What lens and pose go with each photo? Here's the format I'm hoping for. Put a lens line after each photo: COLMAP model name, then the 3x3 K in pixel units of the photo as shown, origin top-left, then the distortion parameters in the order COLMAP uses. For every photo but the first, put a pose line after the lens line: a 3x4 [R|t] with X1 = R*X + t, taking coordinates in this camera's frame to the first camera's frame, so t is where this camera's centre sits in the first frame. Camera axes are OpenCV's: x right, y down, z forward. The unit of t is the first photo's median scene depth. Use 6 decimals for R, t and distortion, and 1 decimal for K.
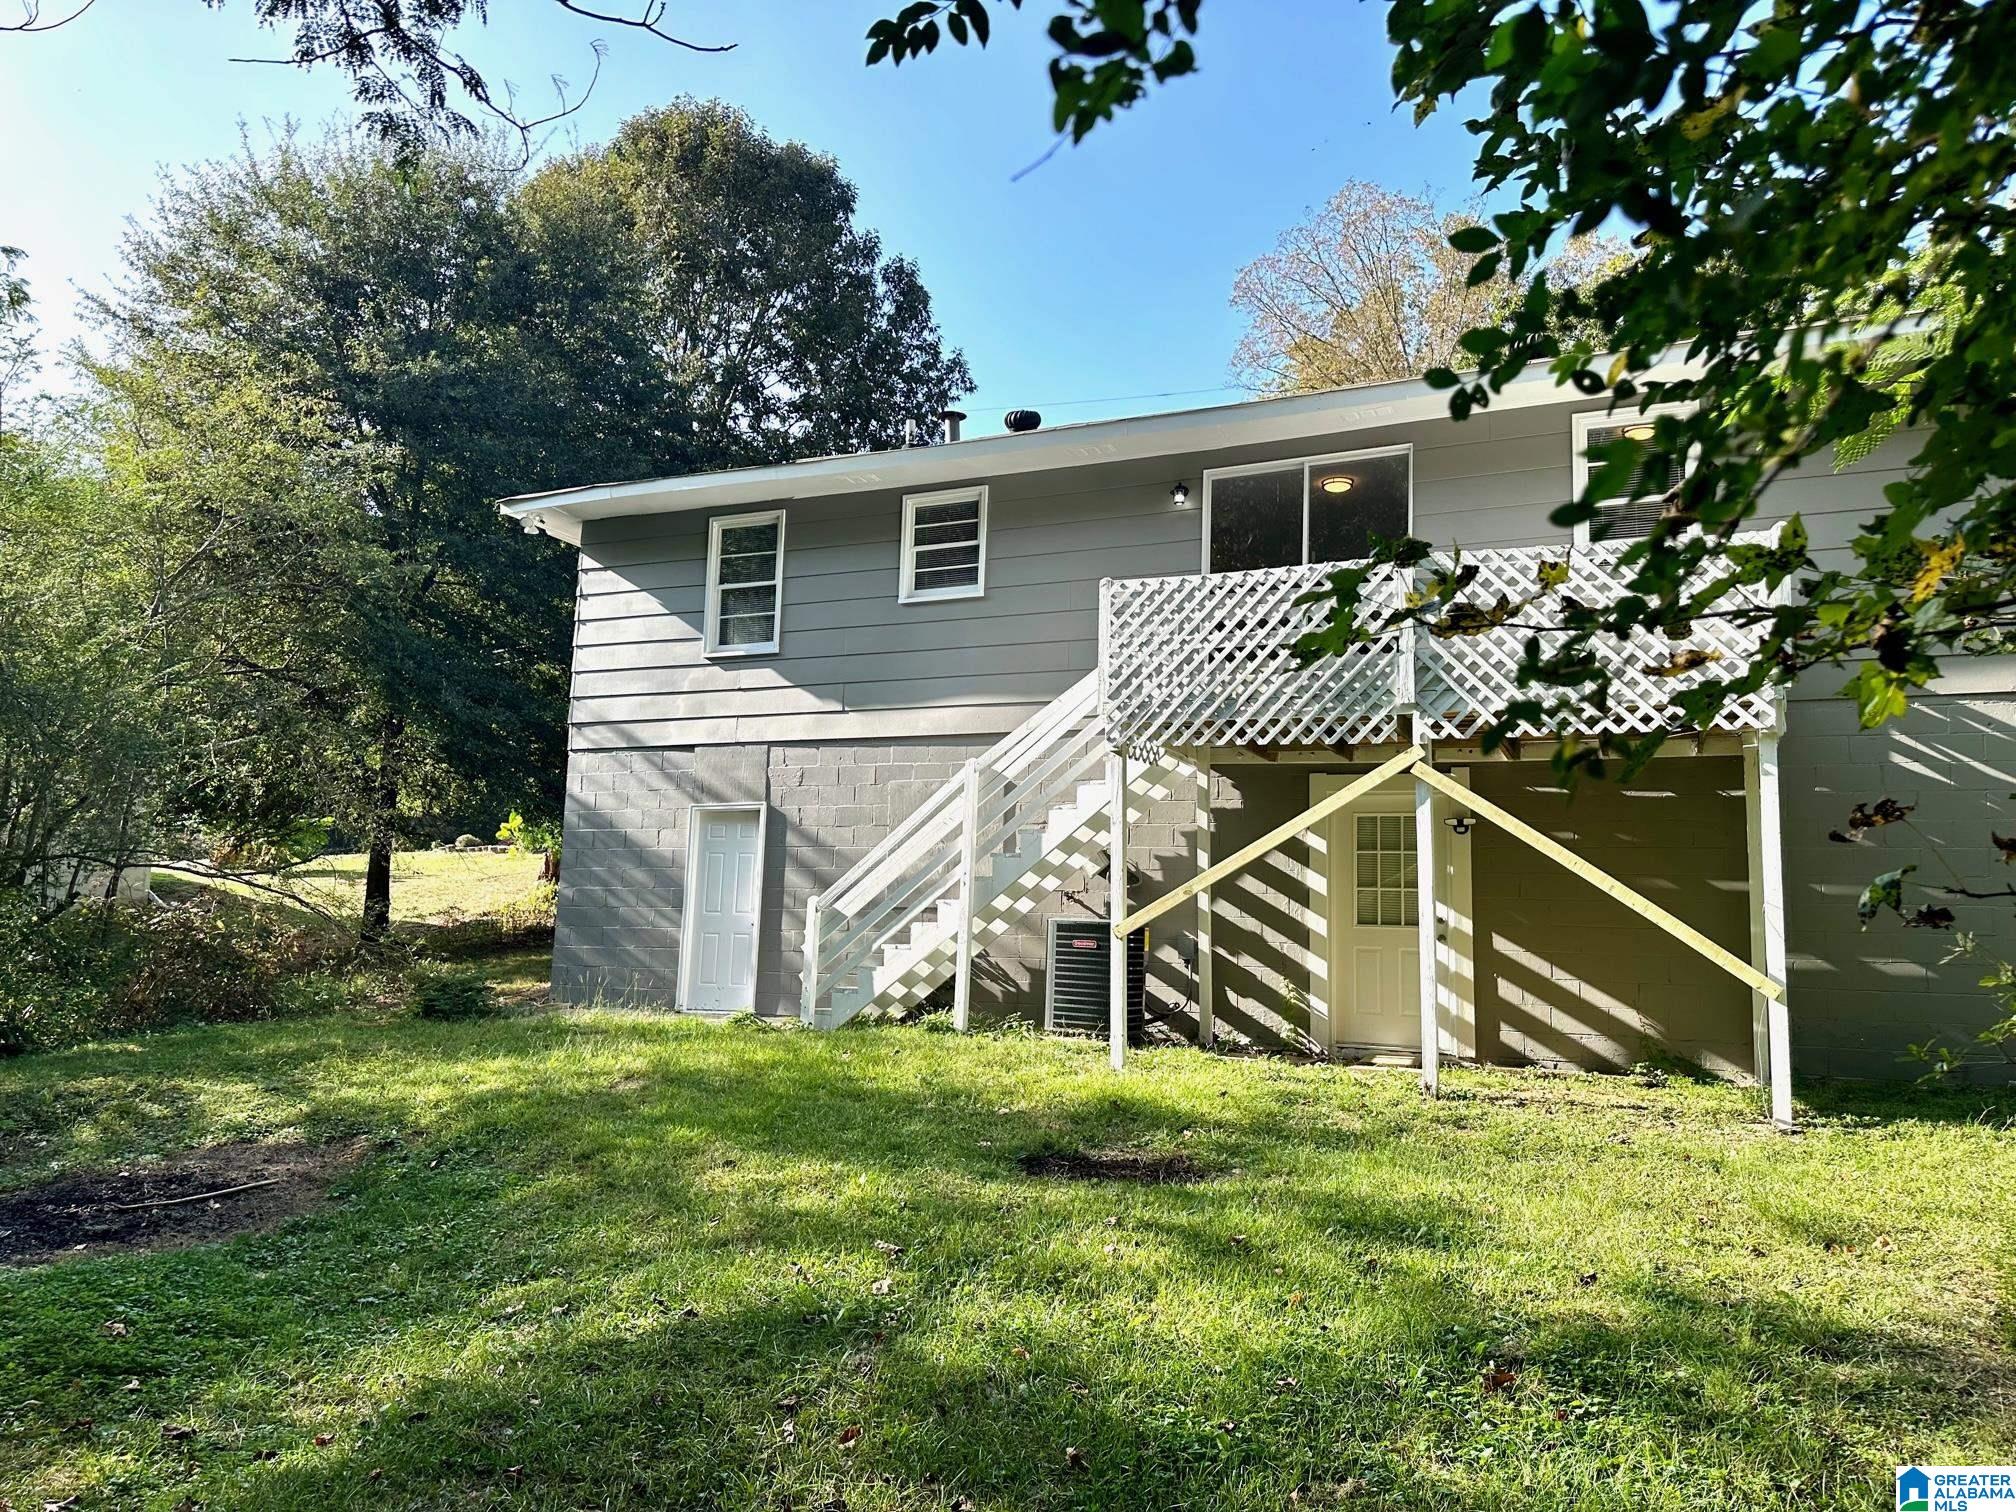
lens RADIAL K [[1427.1, 0, 1001.8], [0, 1427.1, 752.4], [0, 0, 1]] dist [0.099425, -0.100995]
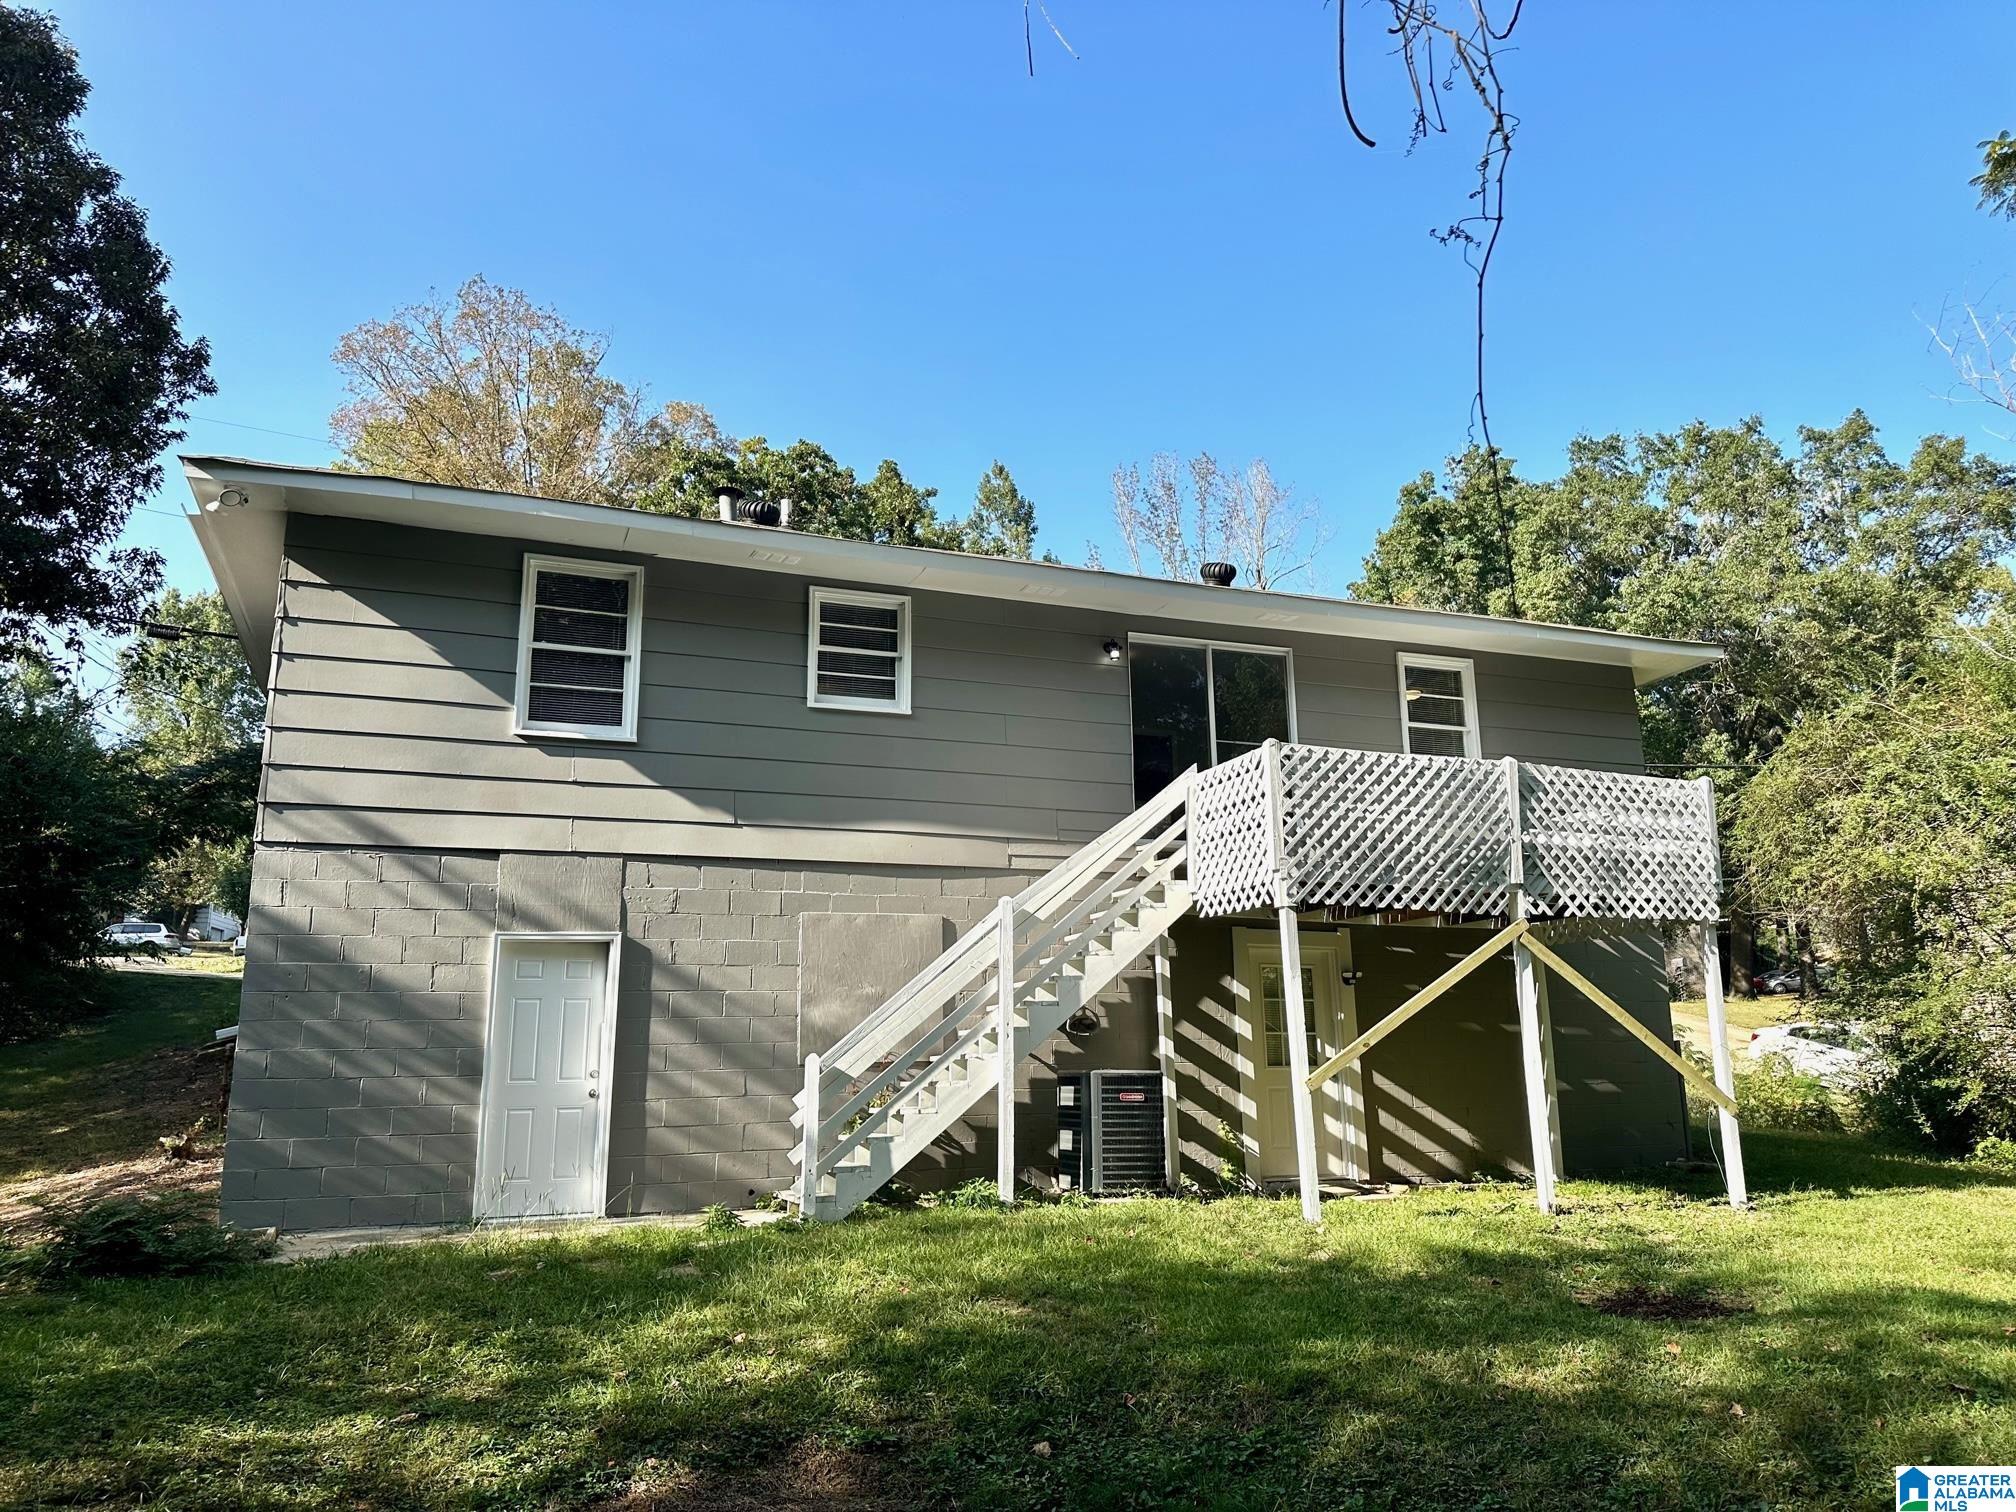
lens RADIAL K [[1427.1, 0, 1003.0], [0, 1427.1, 747.1], [0, 0, 1]] dist [0.099425, -0.100995]
pose [[0.692917, 0.121836, 0.710649, -0.702475], [-0.061284, 0.992005, -0.110318, 0.009985], [-0.718408, 0.032890, 0.694844, 0.361801]]
